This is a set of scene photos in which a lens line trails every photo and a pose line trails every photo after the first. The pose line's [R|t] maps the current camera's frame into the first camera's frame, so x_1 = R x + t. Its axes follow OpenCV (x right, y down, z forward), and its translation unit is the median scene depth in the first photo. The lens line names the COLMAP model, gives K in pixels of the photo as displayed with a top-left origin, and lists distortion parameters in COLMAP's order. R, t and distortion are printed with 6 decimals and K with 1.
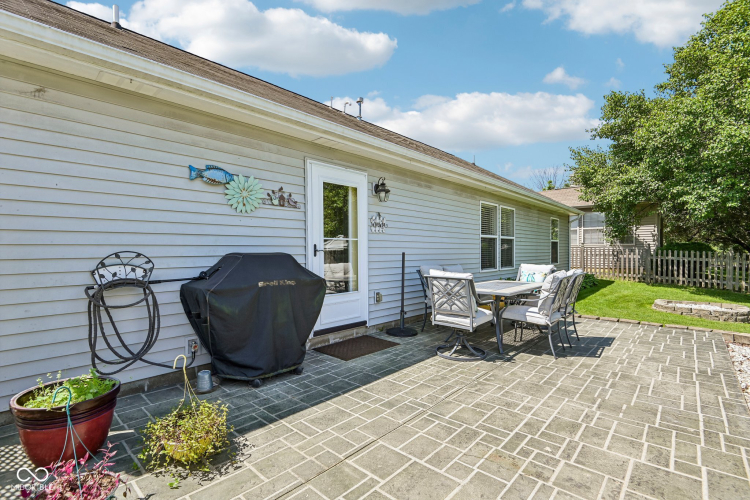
lens RADIAL K [[349.6, 0, 375.4], [0, 349.6, 255.0], [0, 0, 1]] dist [-0.011468, -0.004262]
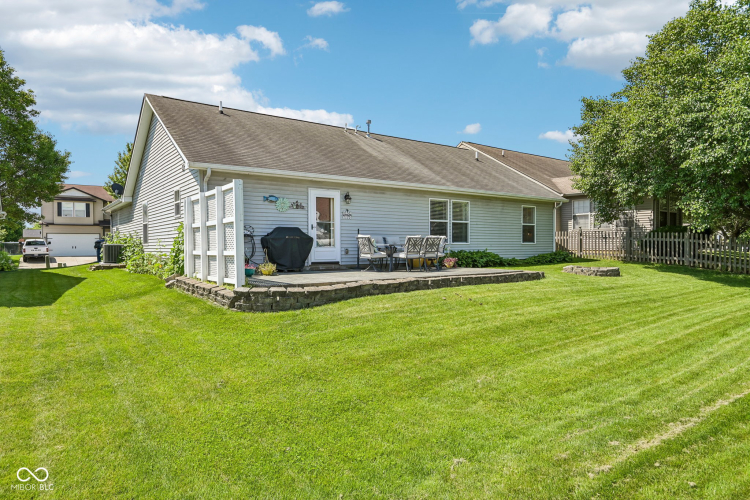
lens RADIAL K [[480.3, 0, 374.4], [0, 480.3, 246.6], [0, 0, 1]] dist [-0.033905, 0.000619]
pose [[0.979671, -0.000452, -0.200612, 0.772477], [-0.001438, 0.999956, -0.009275, 0.128744], [0.200608, 0.009375, 0.979627, -1.800445]]
